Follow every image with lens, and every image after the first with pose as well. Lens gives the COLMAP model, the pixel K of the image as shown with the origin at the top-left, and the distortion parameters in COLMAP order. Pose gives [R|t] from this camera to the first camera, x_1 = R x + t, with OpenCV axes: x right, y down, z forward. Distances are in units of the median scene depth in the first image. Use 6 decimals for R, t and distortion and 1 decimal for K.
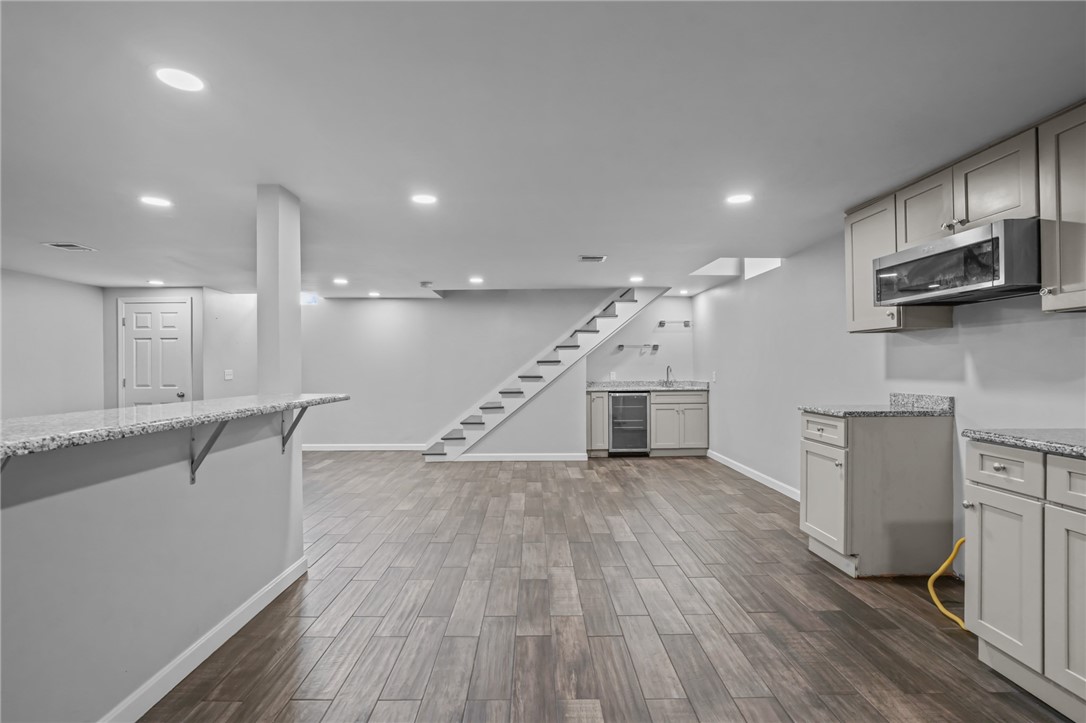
lens RADIAL K [[508.2, 0, 538.8], [0, 508.2, 375.9], [0, 0, 1]] dist [-0.057853, 0.026268]
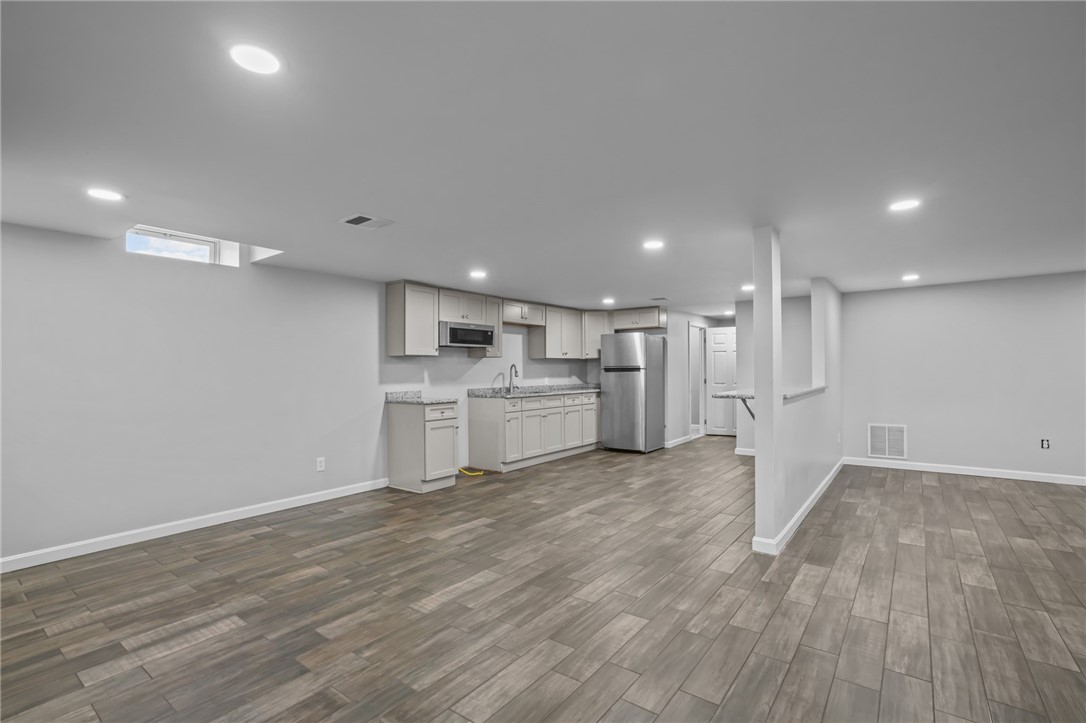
lens RADIAL K [[508.2, 0, 538.8], [0, 508.2, 375.9], [0, 0, 1]] dist [-0.057853, 0.026268]
pose [[-0.787845, 0.003401, 0.615864, -0.468034], [0.022680, 0.999467, 0.023495, -0.030984], [-0.615455, 0.032478, -0.787502, 1.306159]]
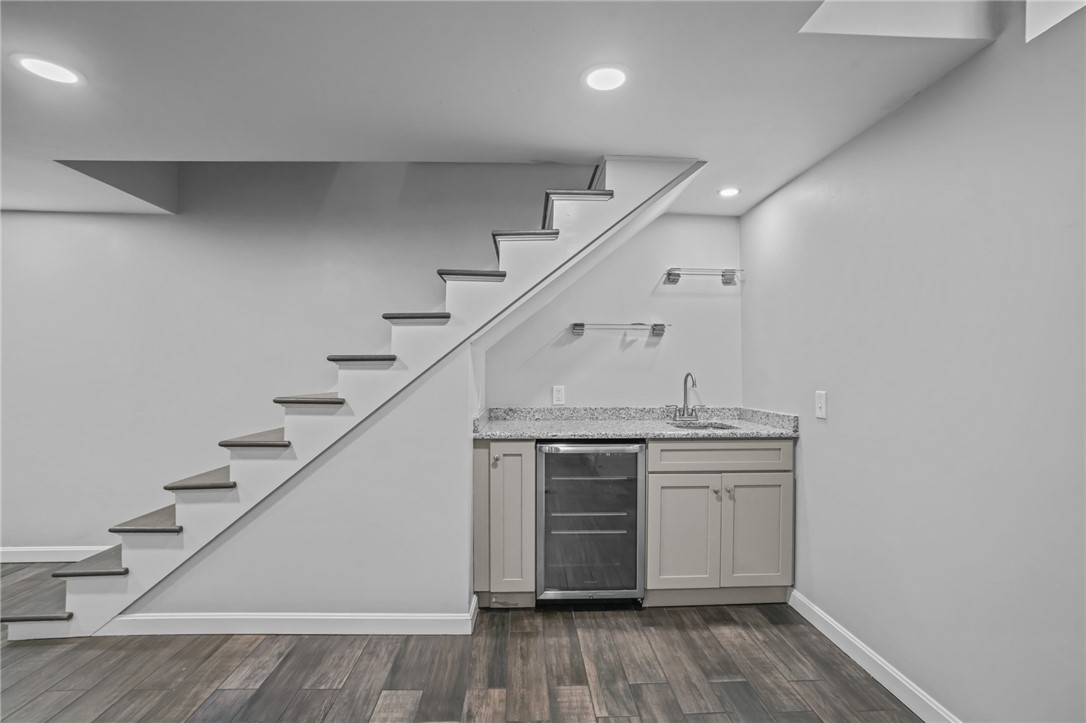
lens RADIAL K [[508.2, 0, 538.8], [0, 508.2, 375.9], [0, 0, 1]] dist [-0.057853, 0.026268]
pose [[0.999578, 0.010339, 0.027150, 0.172990], [-0.010169, 0.999928, -0.006378, -0.019169], [-0.027214, 0.006099, 0.999611, 0.840041]]
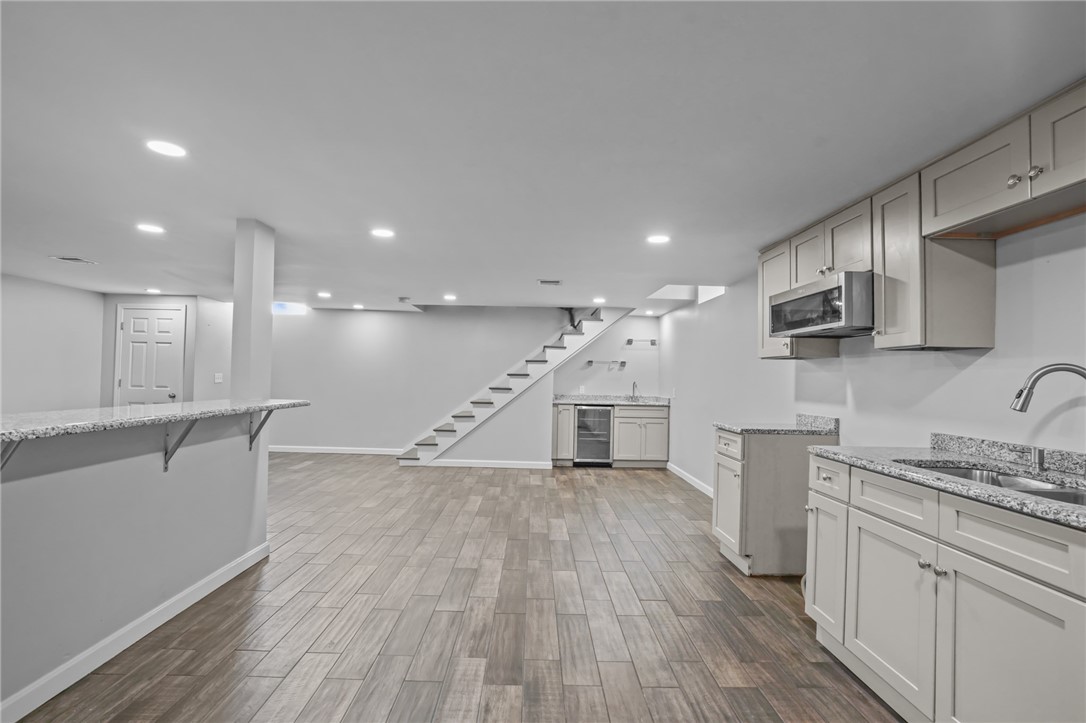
lens RADIAL K [[508.2, 0, 538.8], [0, 508.2, 375.9], [0, 0, 1]] dist [-0.057853, 0.026268]
pose [[0.999595, 0.028461, -0.000058, 0.081833], [-0.028456, 0.999386, -0.020444, -0.006858], [-0.000524, 0.020437, 0.999791, -0.084696]]
